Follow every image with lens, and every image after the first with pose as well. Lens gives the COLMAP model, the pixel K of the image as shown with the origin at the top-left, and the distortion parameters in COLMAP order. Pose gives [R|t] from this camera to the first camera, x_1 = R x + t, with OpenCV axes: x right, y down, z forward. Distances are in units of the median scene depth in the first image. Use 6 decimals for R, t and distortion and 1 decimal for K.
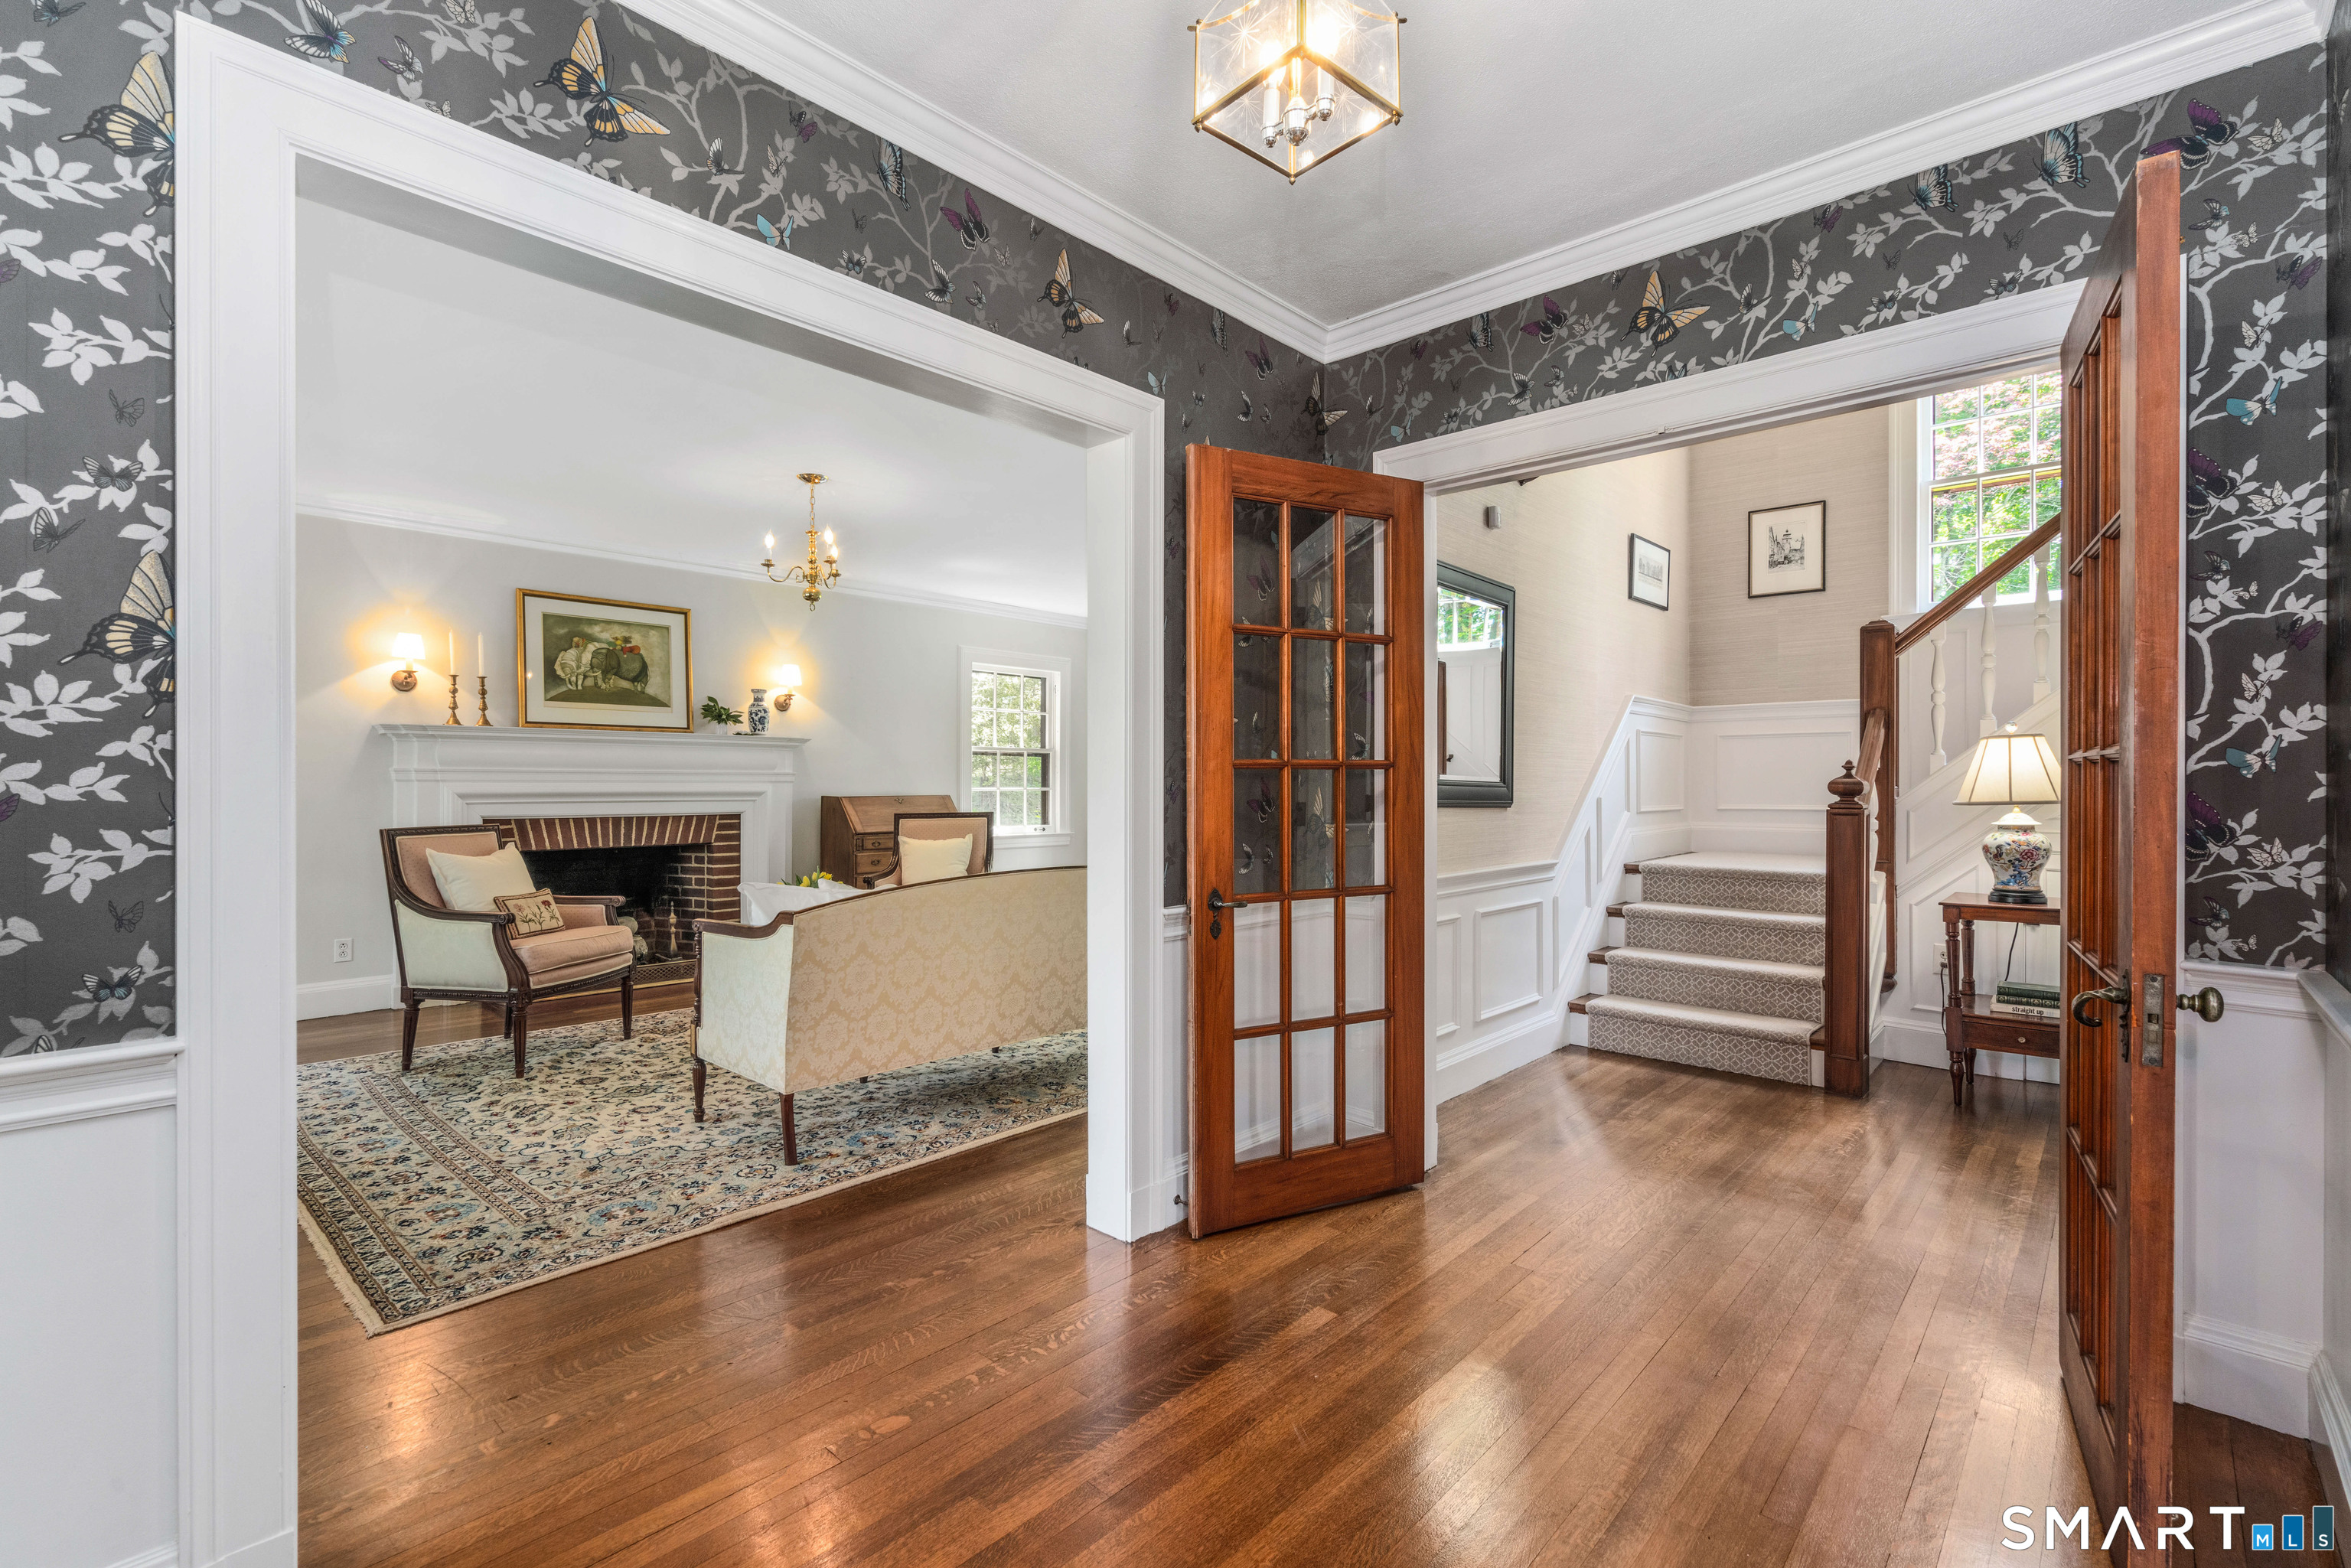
lens RADIAL K [[1032.3, 0, 1131.2], [0, 1032.3, 783.8], [0, 0, 1]] dist [0.028760, 0.000375]
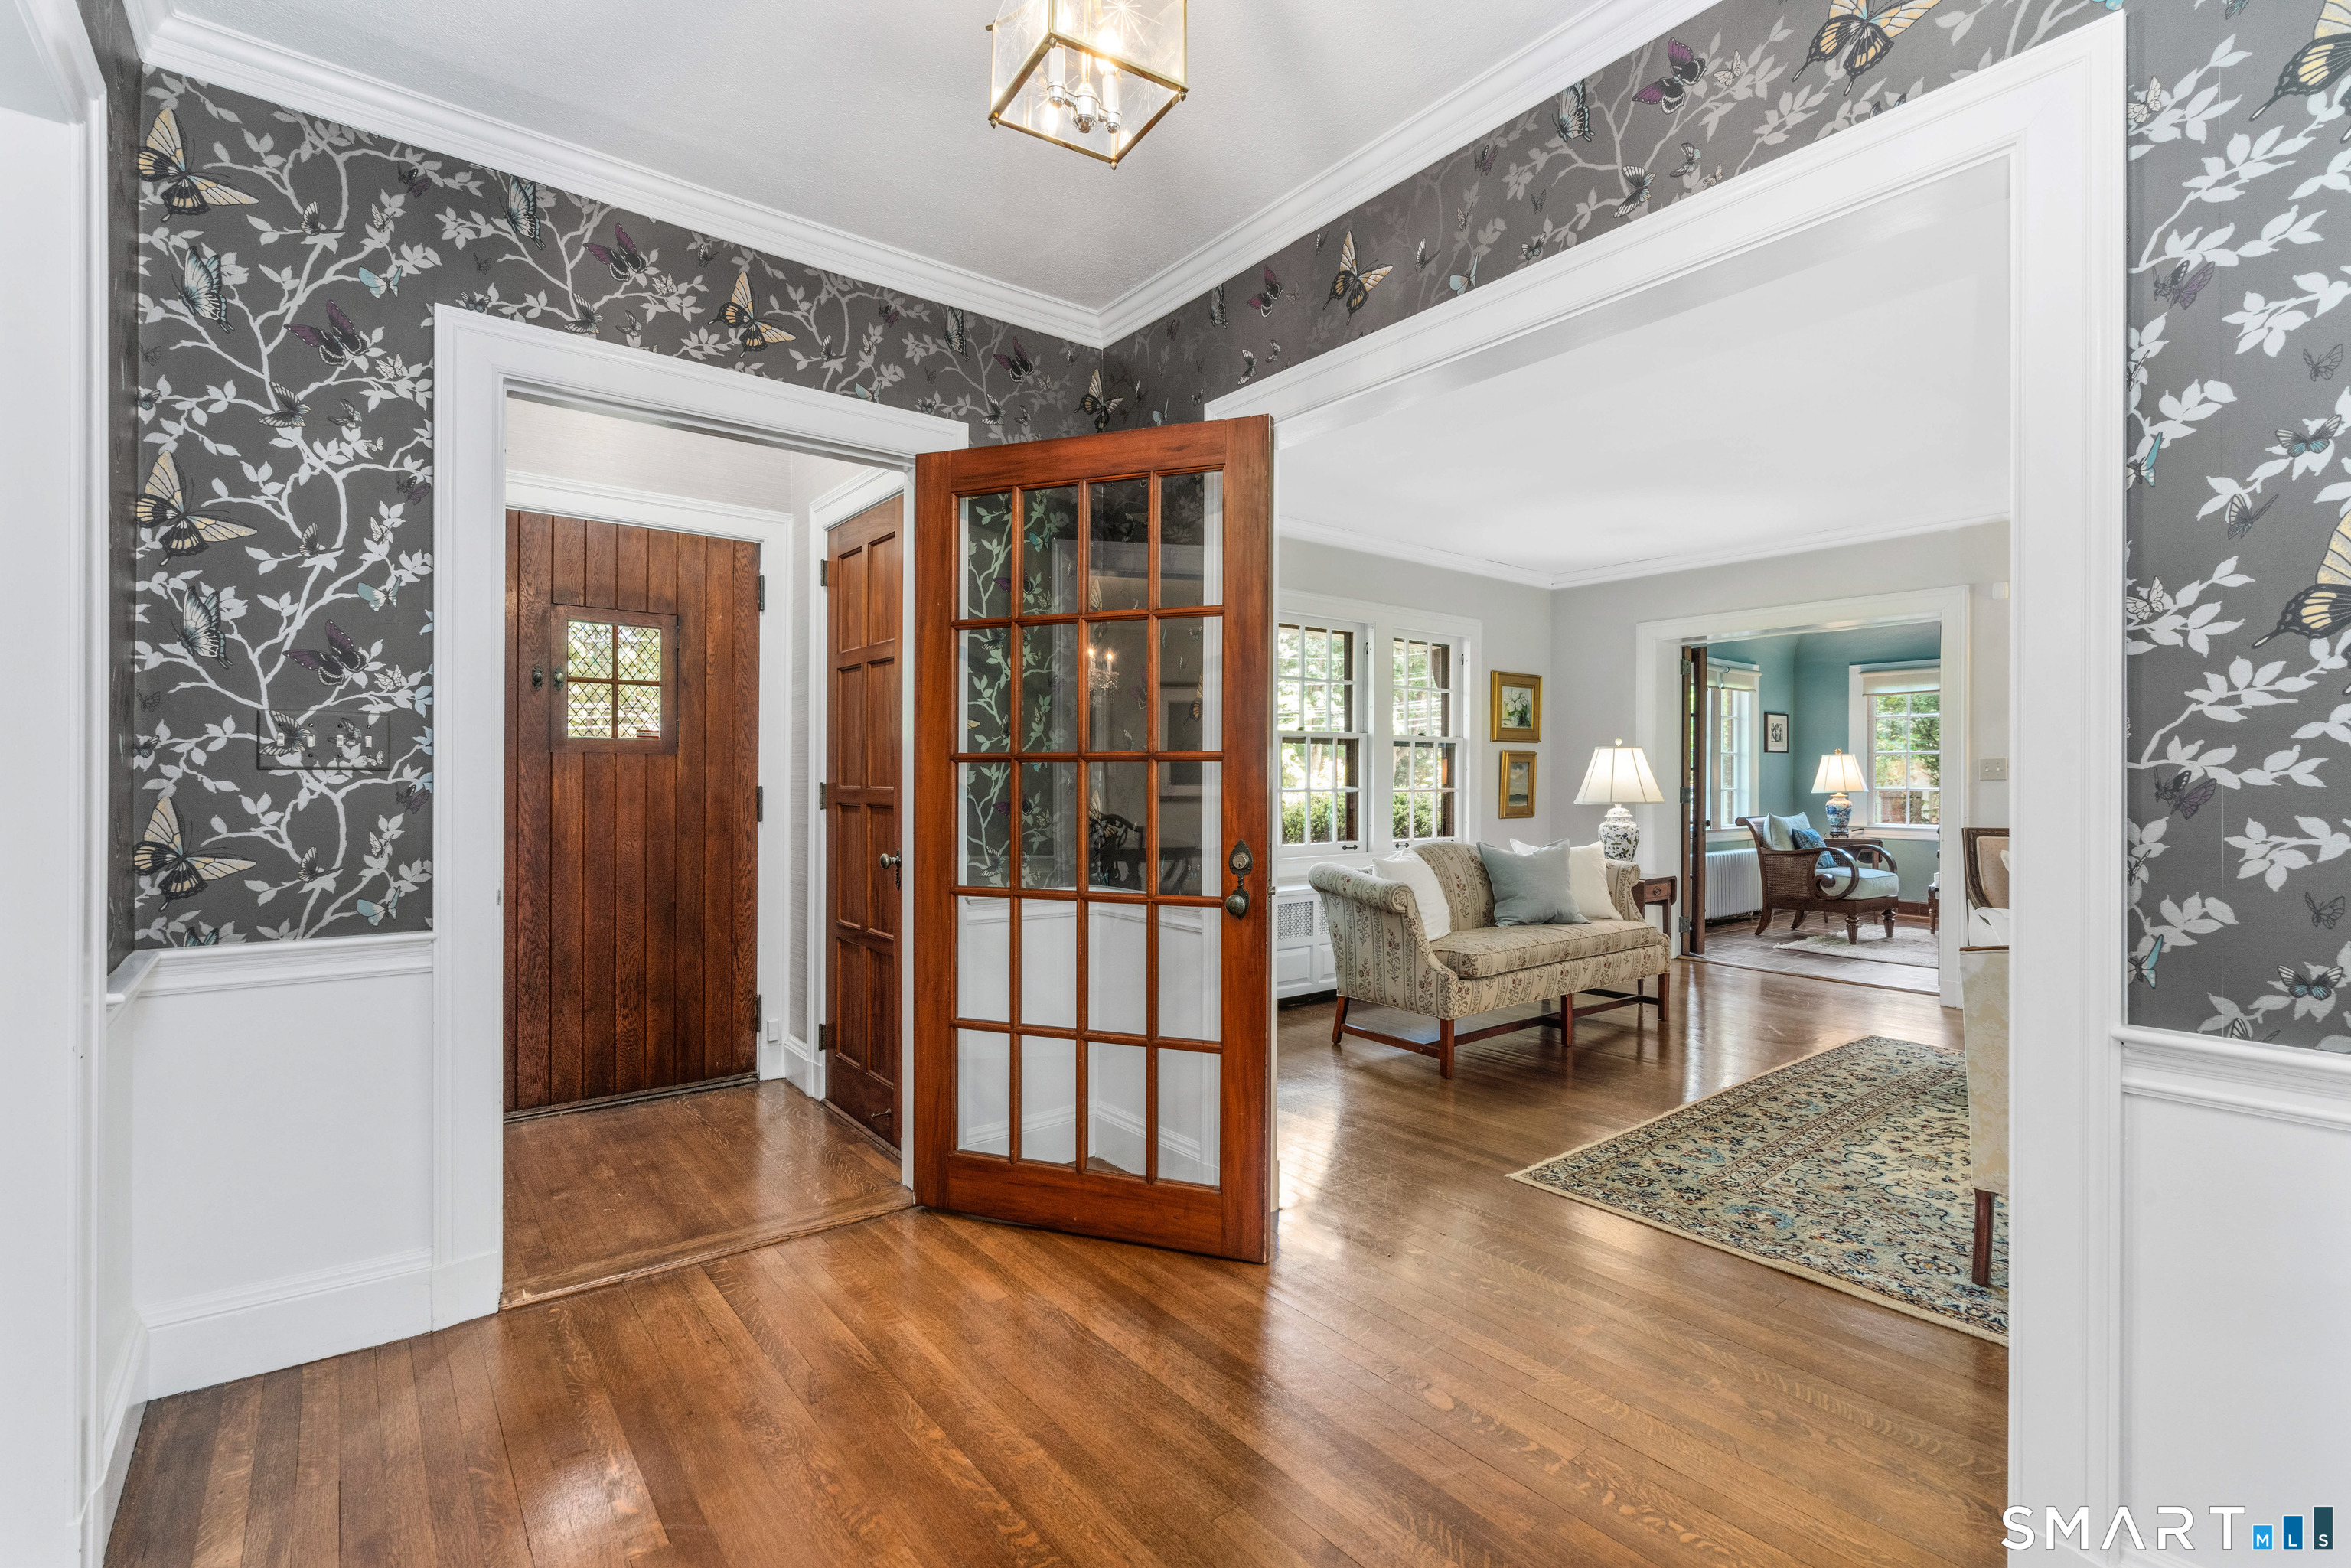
lens RADIAL K [[1071.8, 0, 1155.0], [0, 1071.8, 780.1], [0, 0, 1]] dist [0.001402, -0.001390]
pose [[-0.132130, 0.003983, -0.991224, 0.282918], [0.008803, 0.999957, 0.002844, -0.002511], [0.991193, -0.008350, -0.132160, 0.281868]]
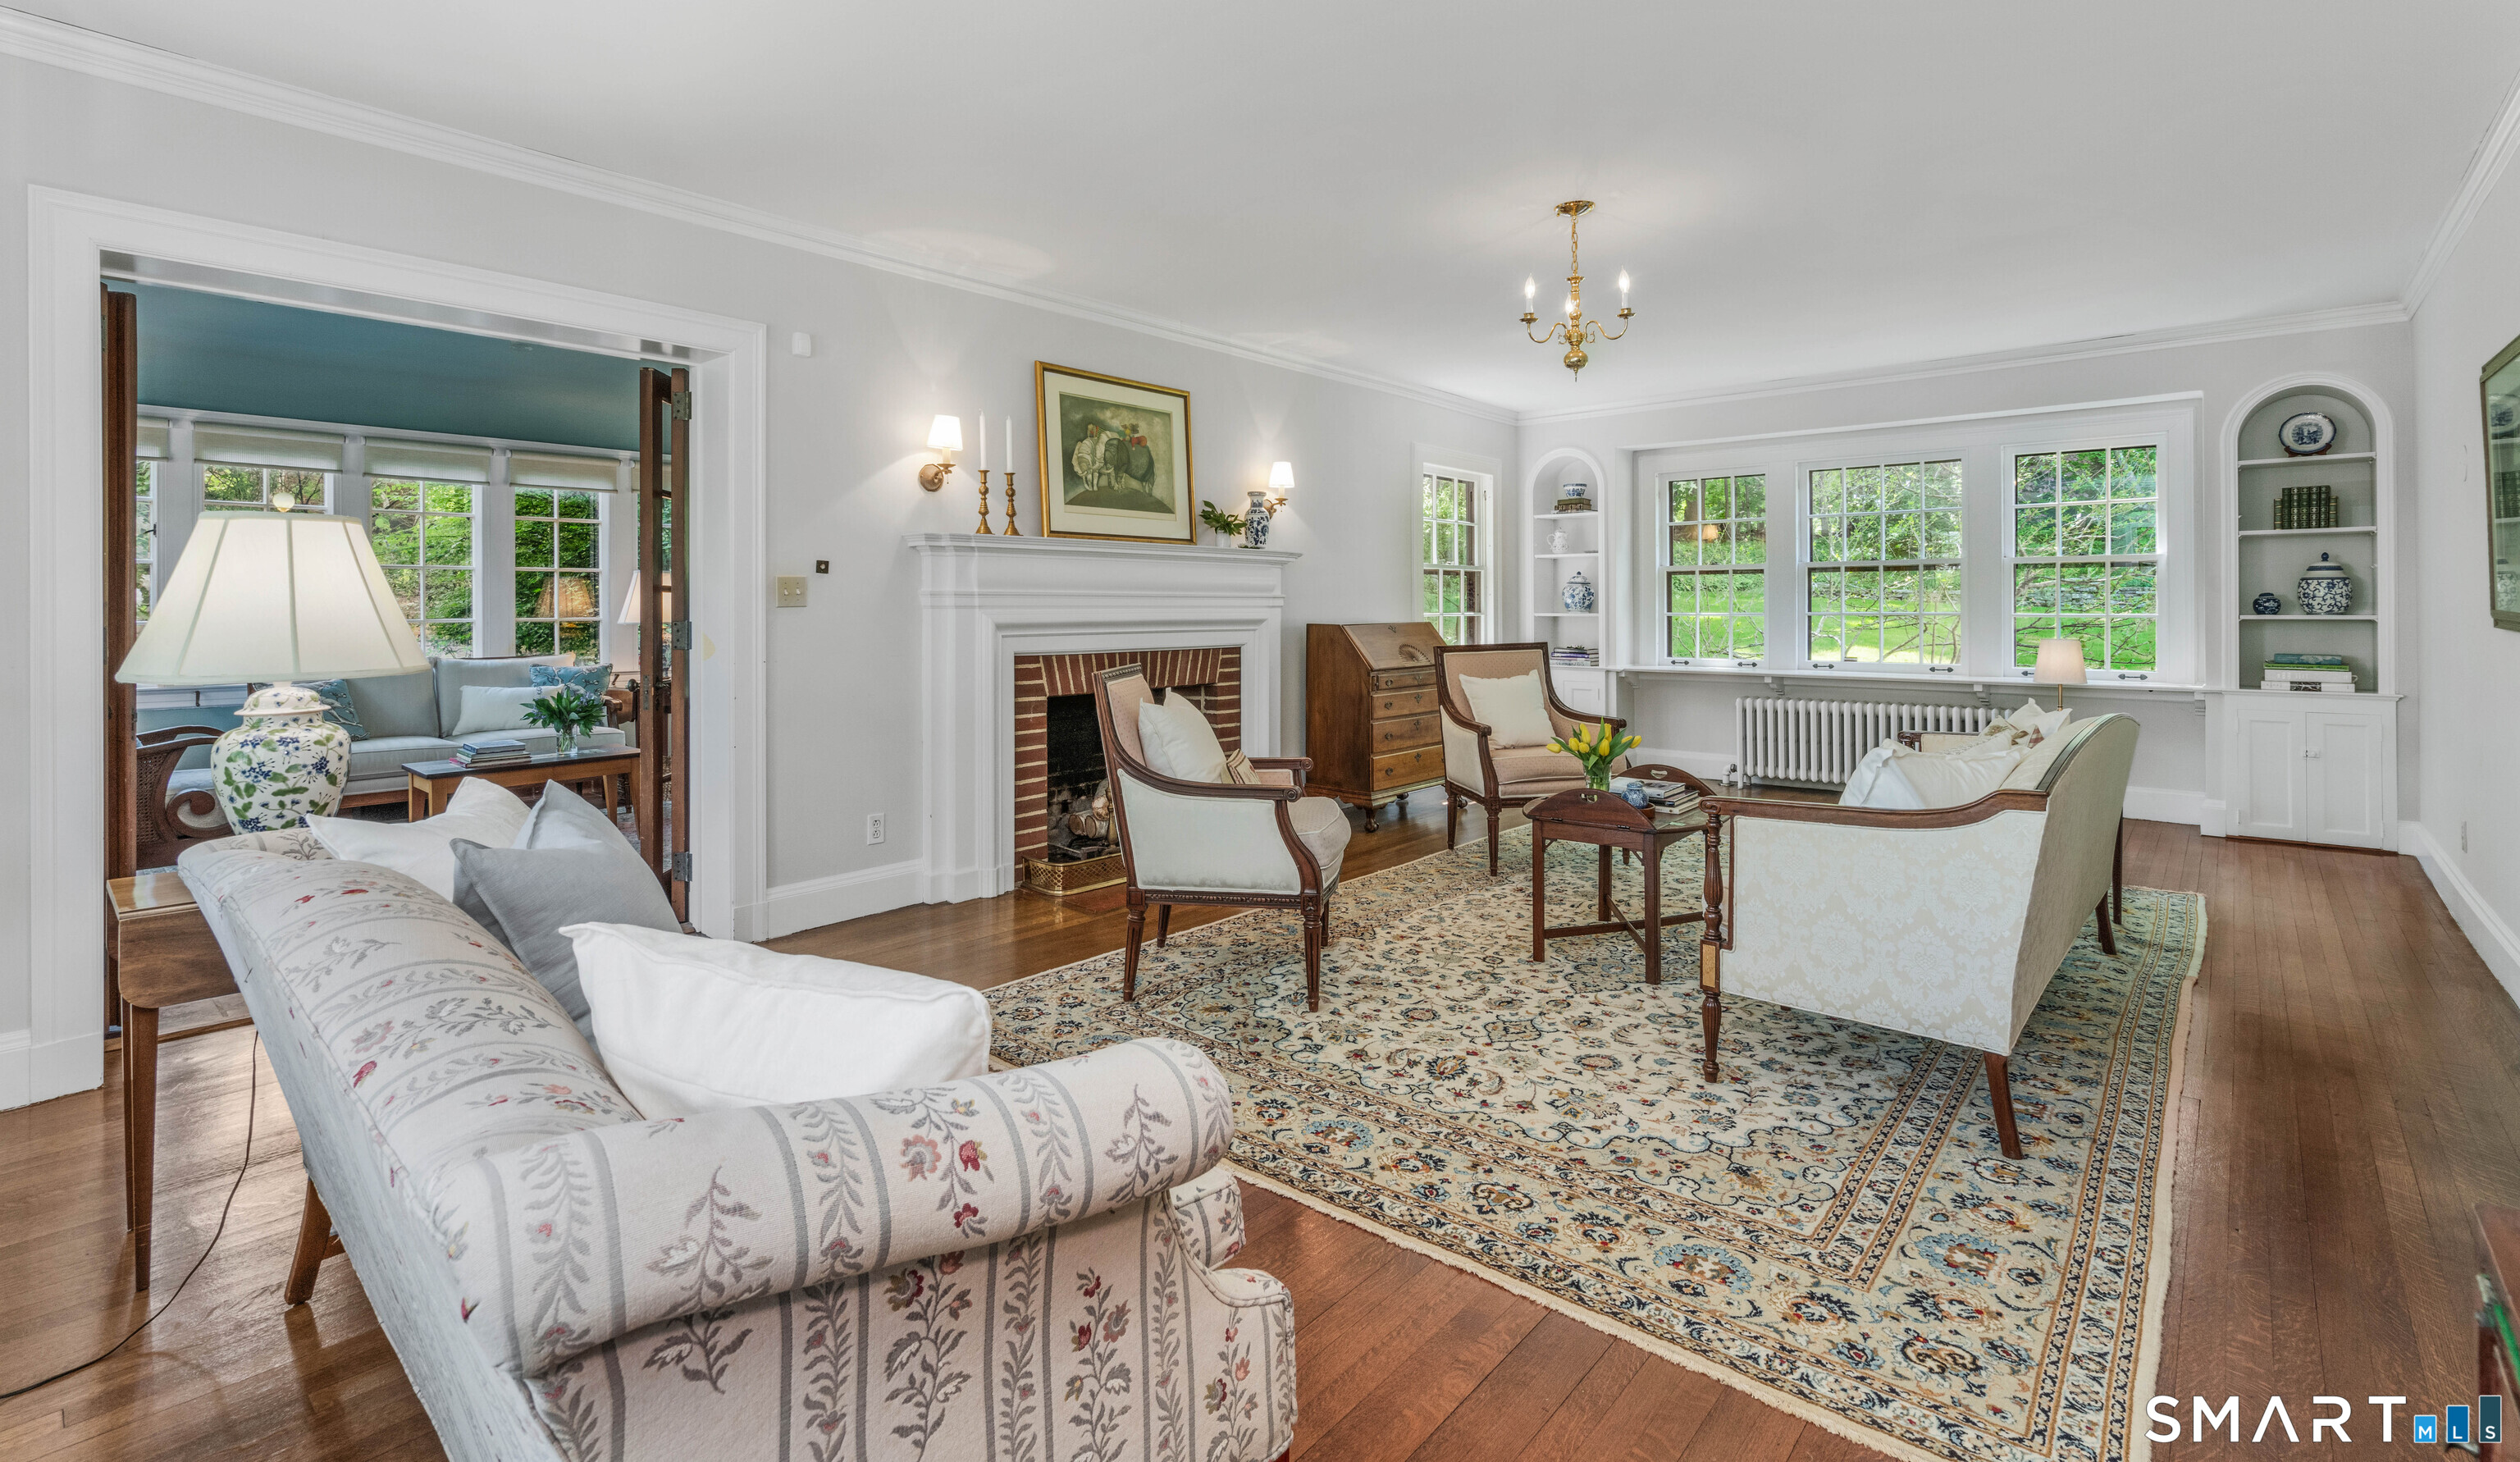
lens RADIAL K [[1102.6, 0, 1260.6], [0, 1102.6, 611.9], [0, 0, 1]] dist [-0.002999, 0.000630]
pose [[0.998069, -0.005626, 0.061865, -0.476994], [0.005414, 0.999979, 0.003596, -0.001037], [-0.061884, -0.003254, 0.998078, 0.164924]]
